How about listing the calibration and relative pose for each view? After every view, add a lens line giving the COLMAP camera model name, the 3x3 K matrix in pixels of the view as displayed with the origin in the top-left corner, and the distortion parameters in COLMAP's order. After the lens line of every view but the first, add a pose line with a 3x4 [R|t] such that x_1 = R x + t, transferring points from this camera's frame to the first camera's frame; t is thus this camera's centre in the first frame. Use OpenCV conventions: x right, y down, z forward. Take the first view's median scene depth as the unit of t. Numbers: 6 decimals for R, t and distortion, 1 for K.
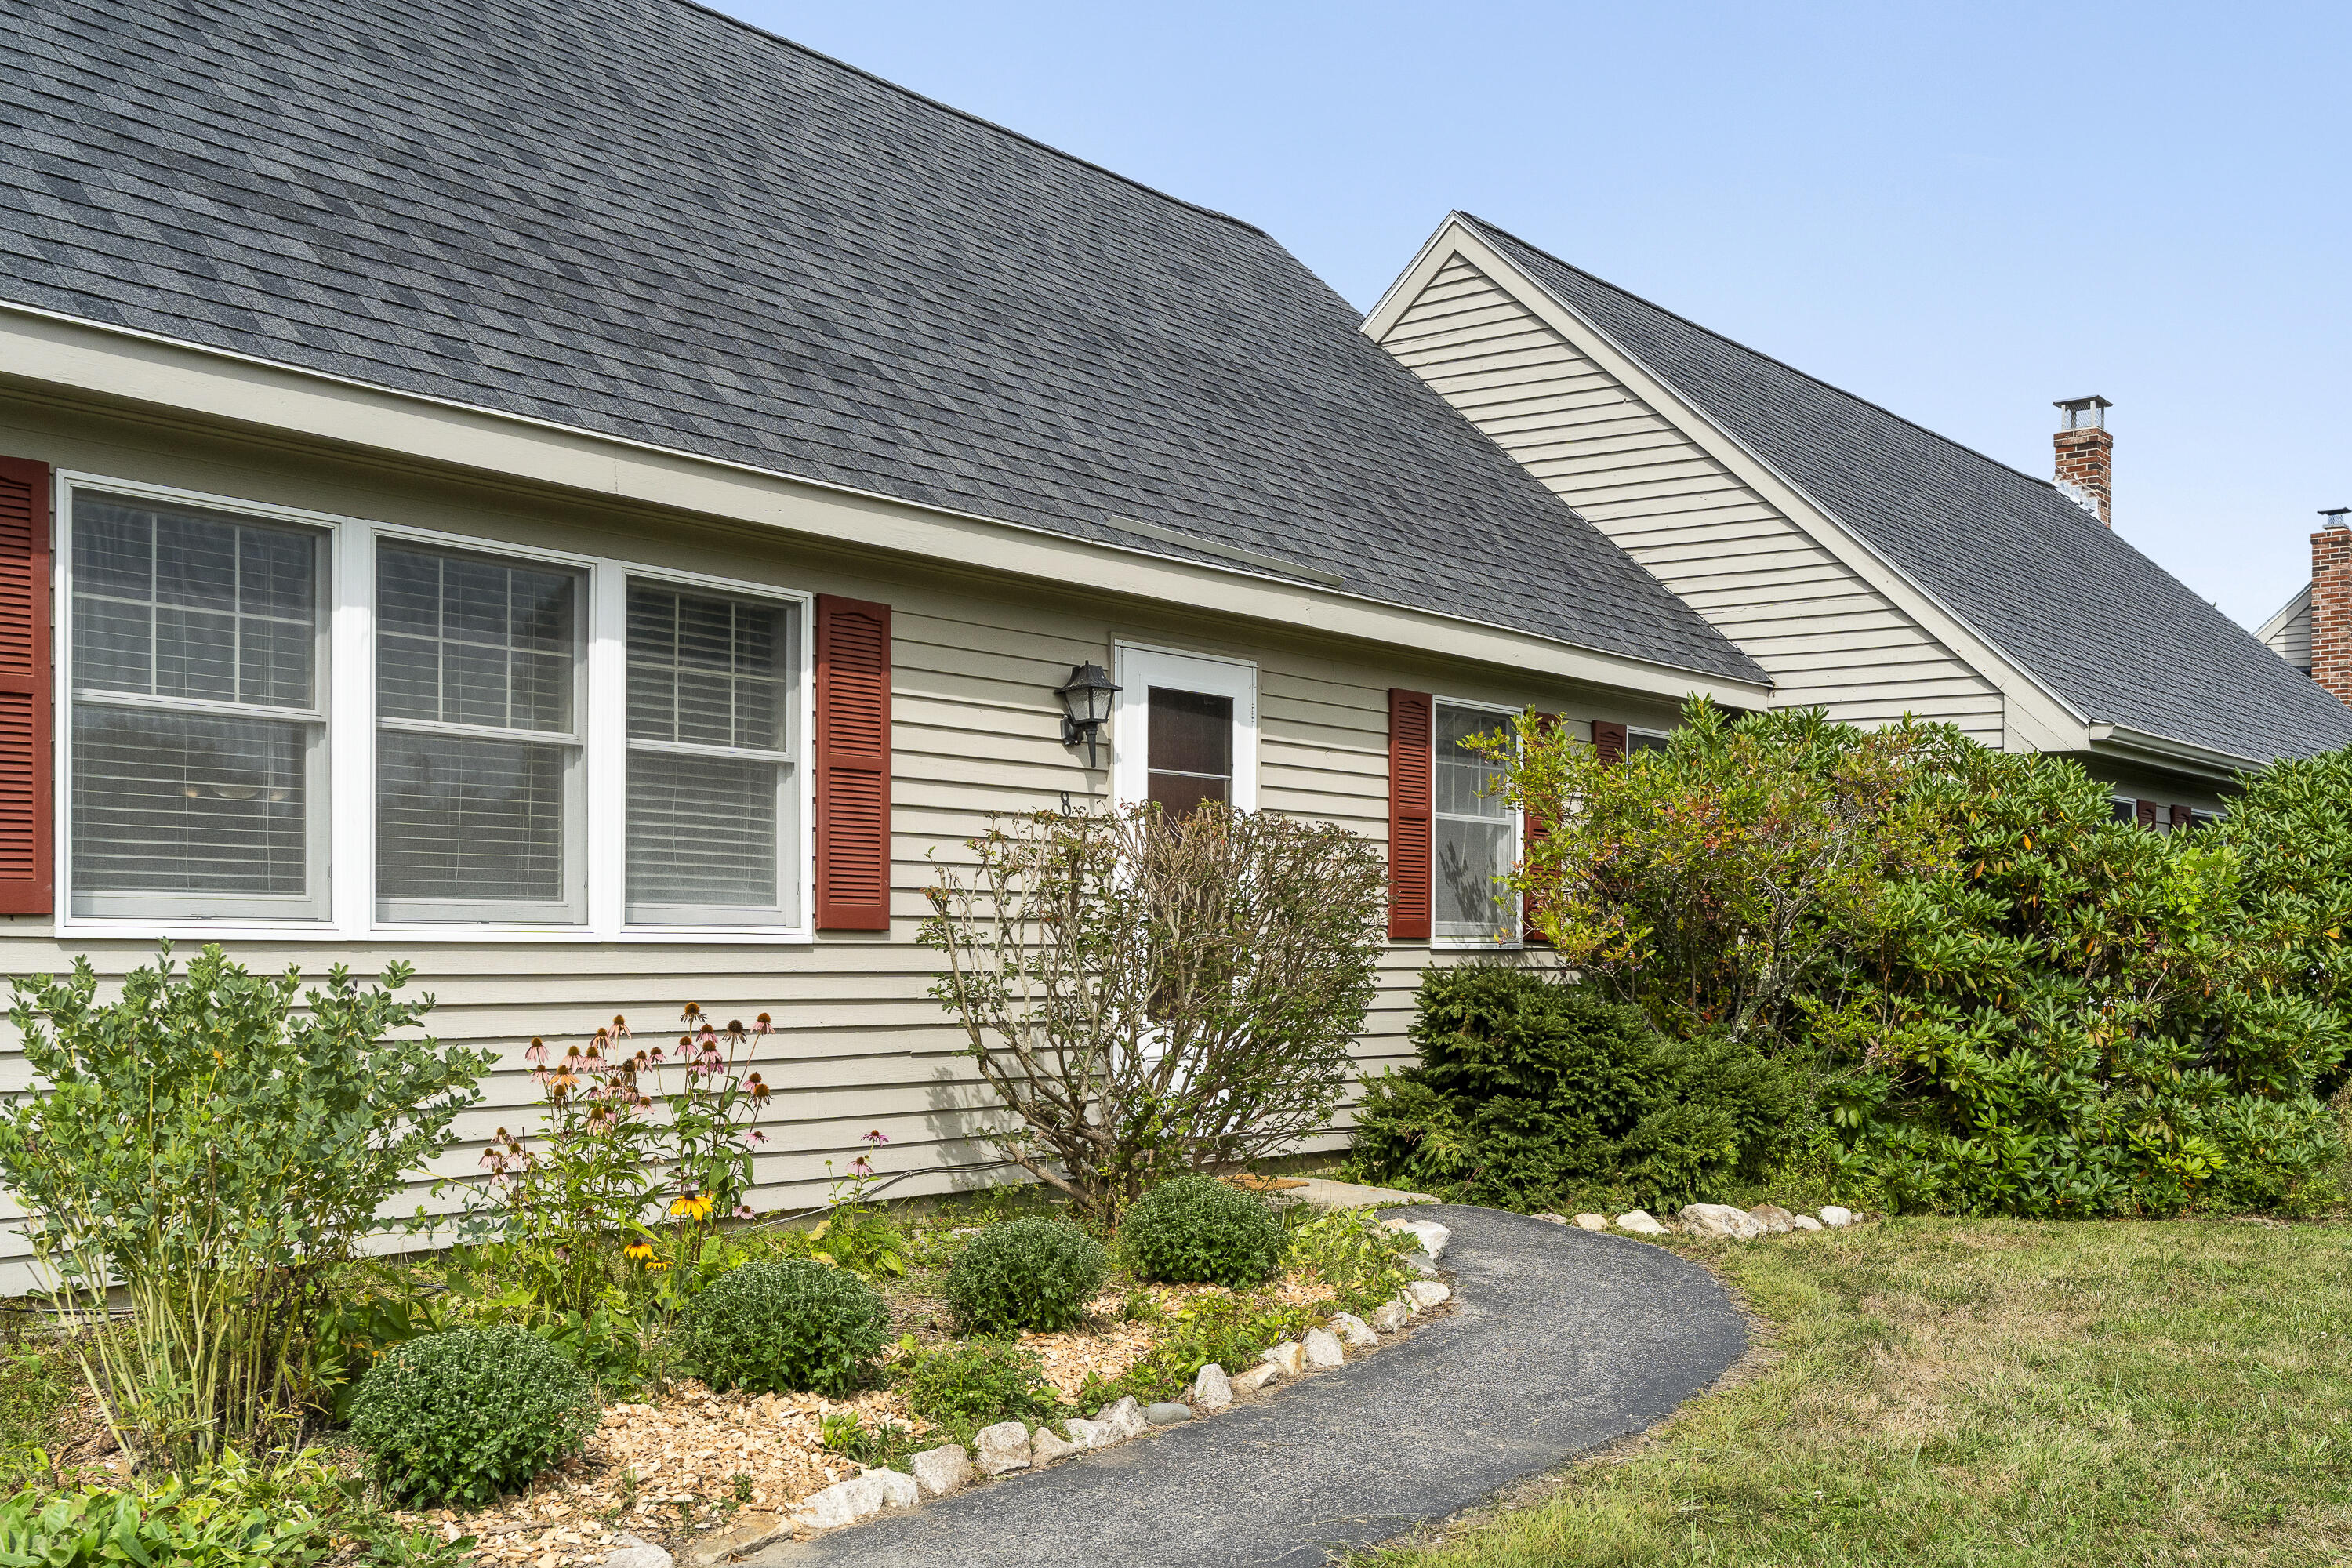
lens RADIAL K [[2343.4, 0, 1172.2], [0, 2343.4, 950.3], [0, 0, 1]] dist [0.011526, 0.008064]
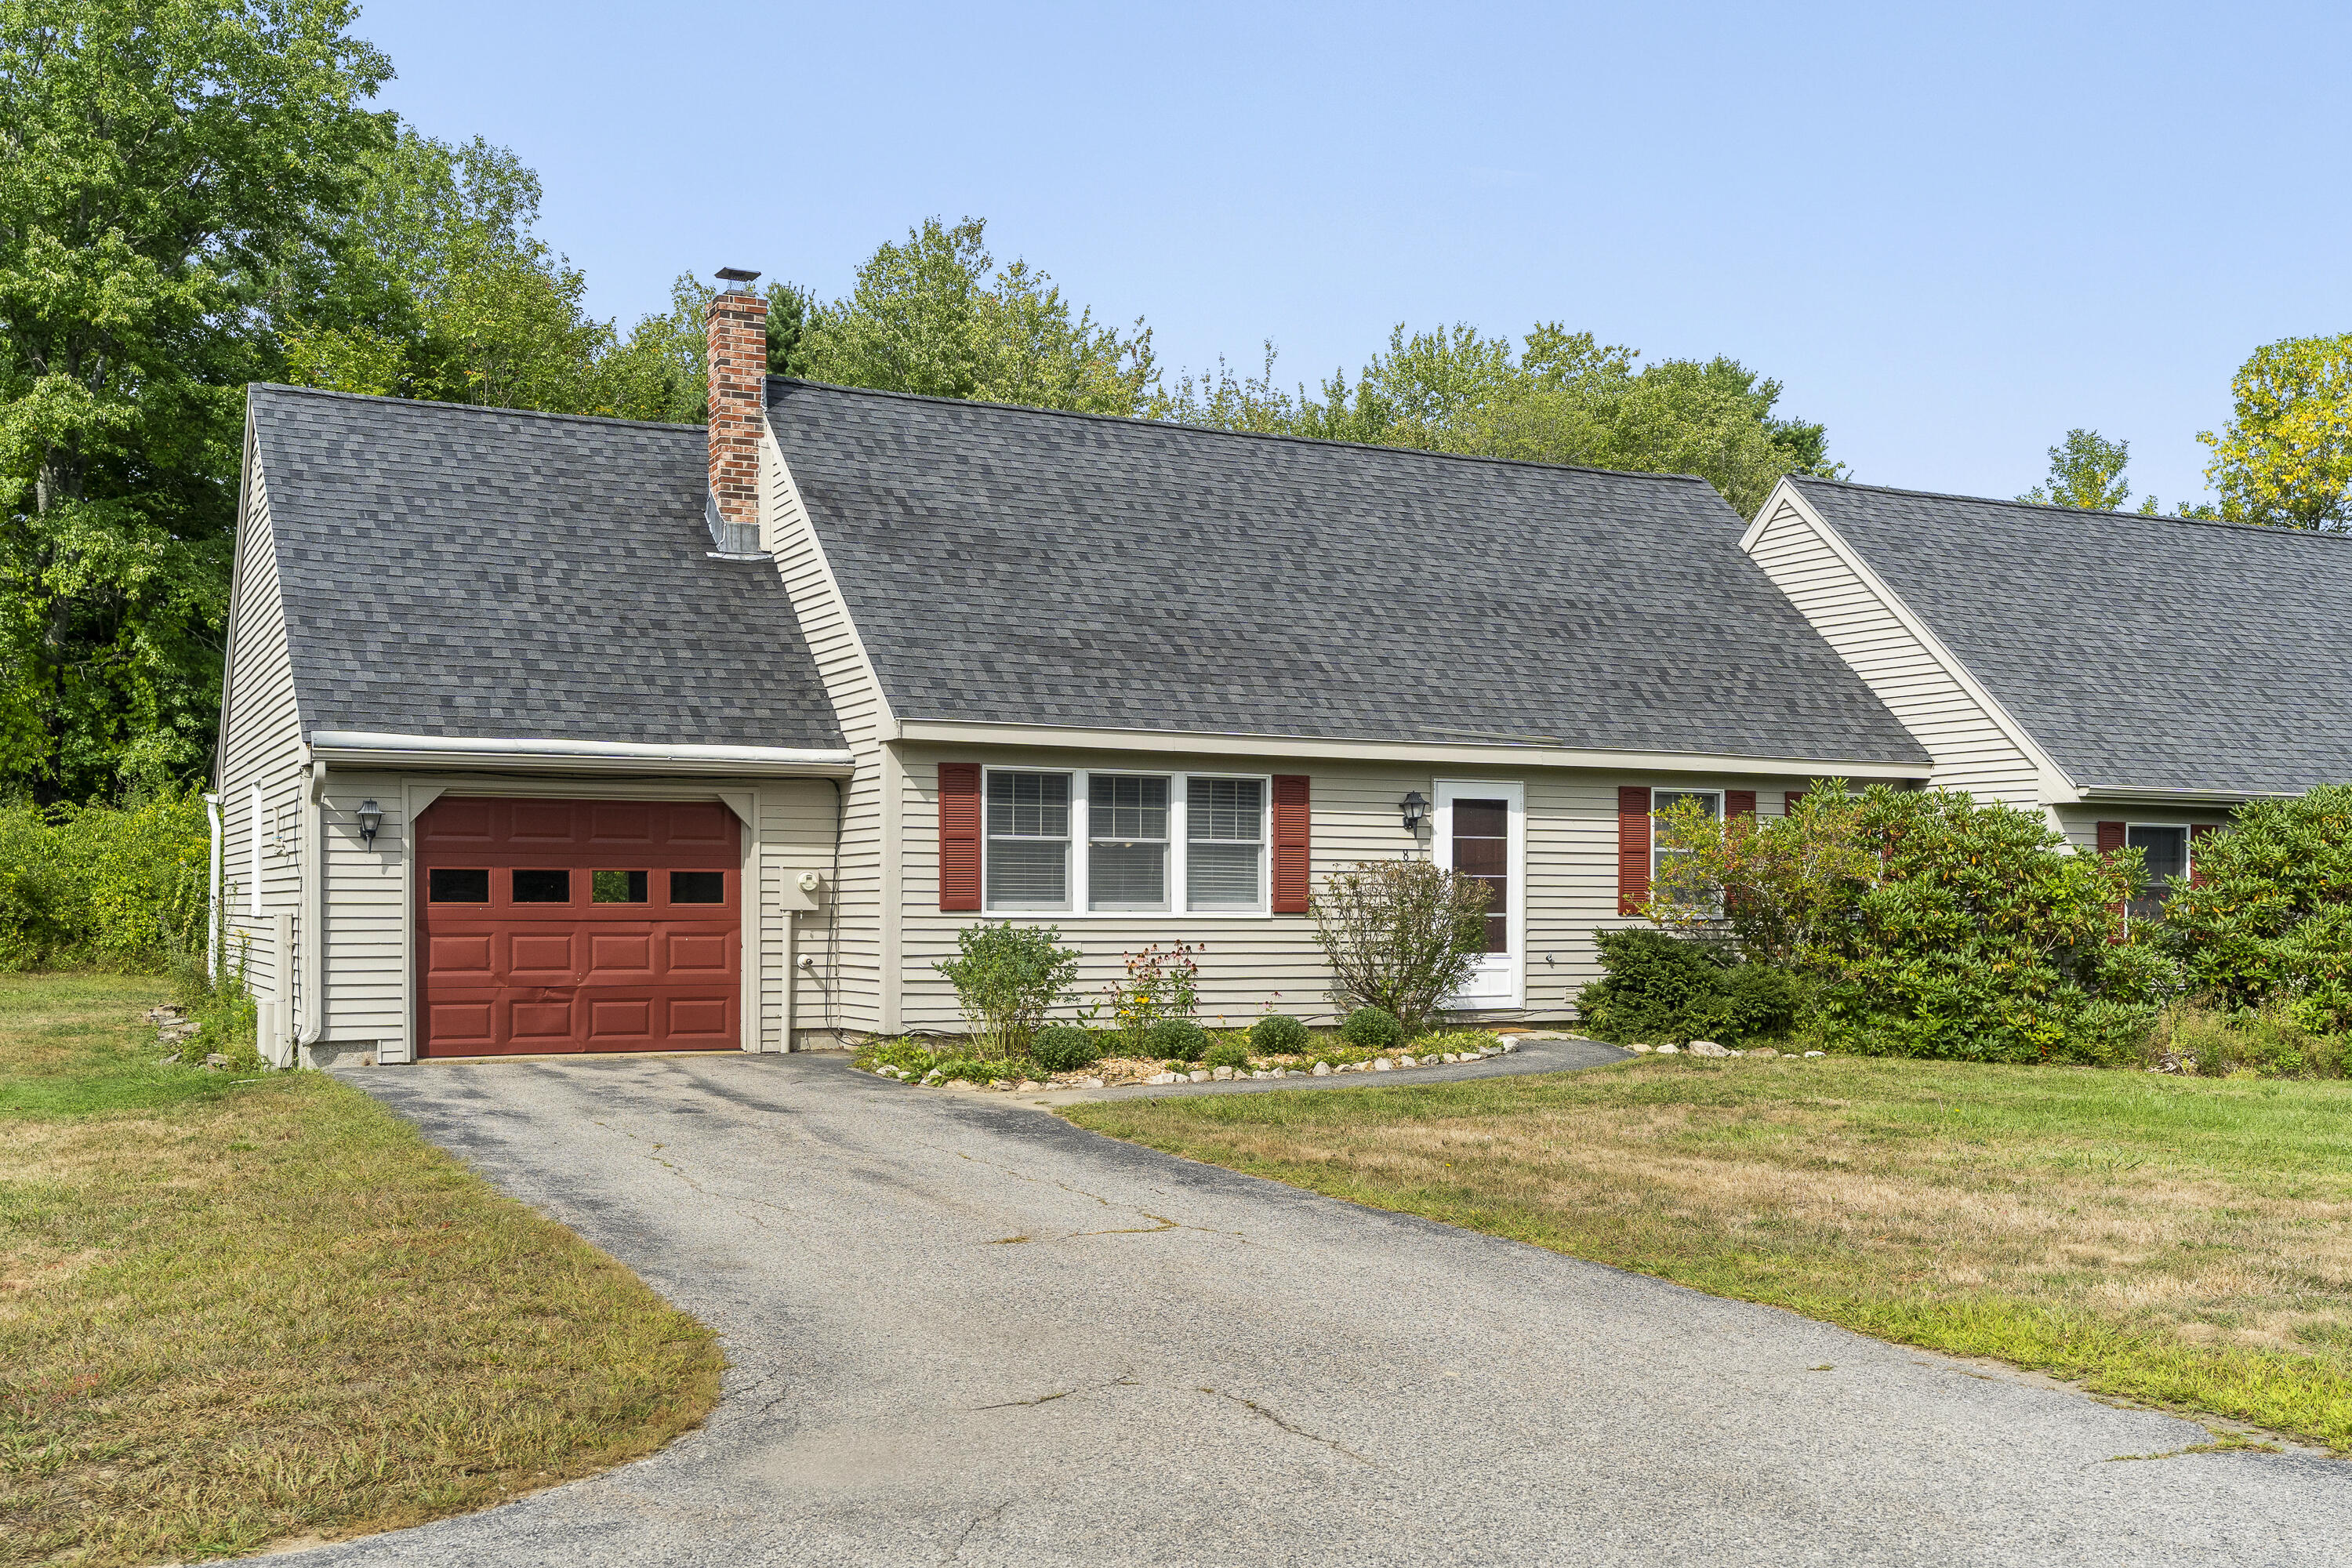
lens RADIAL K [[2343.4, 0, 1172.2], [0, 2343.4, 950.3], [0, 0, 1]] dist [0.011526, 0.008064]
pose [[0.903978, 0.004074, -0.427560, 0.778214], [0.001707, 0.999912, 0.013136, -0.001563], [0.427576, -0.012604, 0.903891, -1.222353]]
